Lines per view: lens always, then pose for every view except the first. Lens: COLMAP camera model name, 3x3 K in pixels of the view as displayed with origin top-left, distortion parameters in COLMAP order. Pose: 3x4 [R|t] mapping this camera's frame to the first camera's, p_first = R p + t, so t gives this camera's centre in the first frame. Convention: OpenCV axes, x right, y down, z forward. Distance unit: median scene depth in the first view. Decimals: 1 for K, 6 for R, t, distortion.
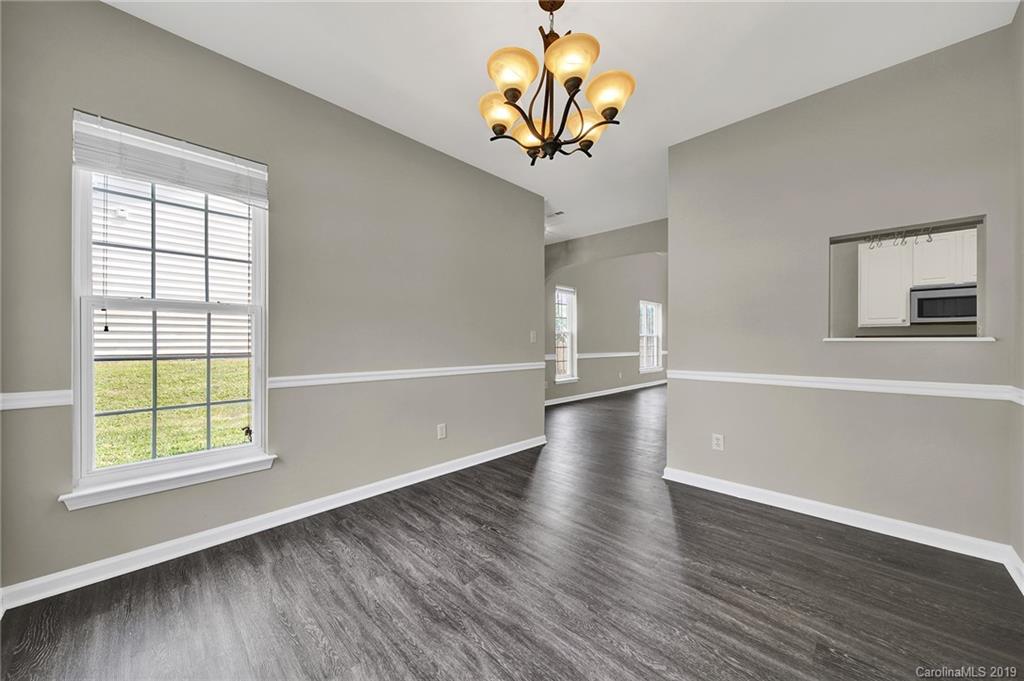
lens RADIAL K [[361.9, 0, 509.1], [0, 361.9, 336.5], [0, 0, 1]] dist [-0.002865, -0.000075]
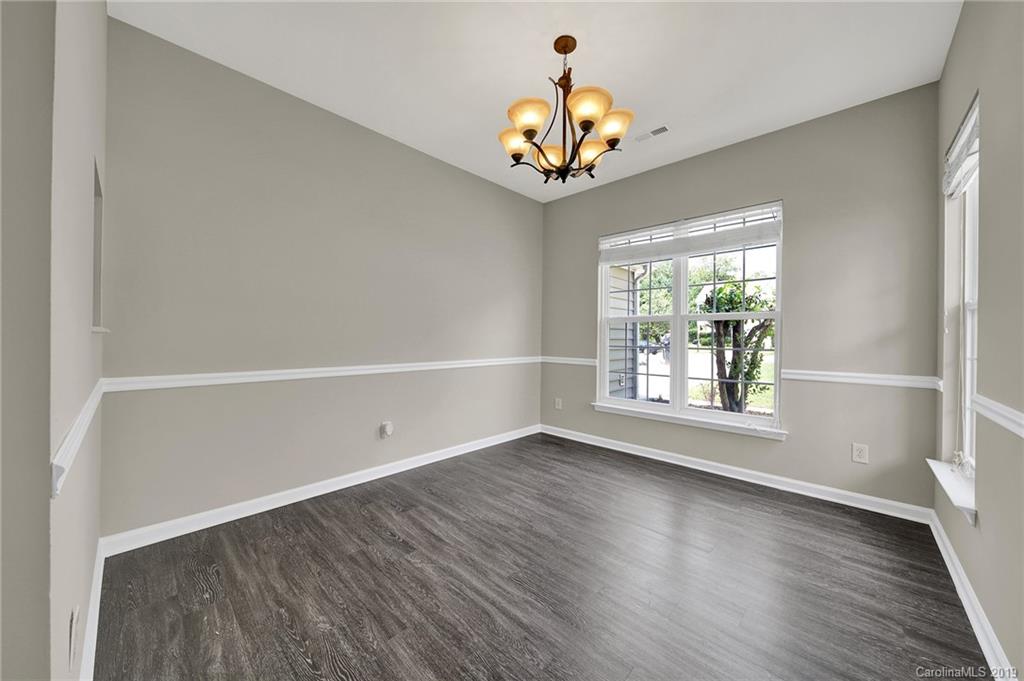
lens RADIAL K [[361.9, 0, 509.1], [0, 361.9, 336.5], [0, 0, 1]] dist [-0.002865, -0.000075]
pose [[-0.999915, -0.008659, -0.009782, 0.311556], [-0.008508, 0.999845, -0.015388, 0.029887], [0.009914, -0.015304, -0.999834, 2.264552]]
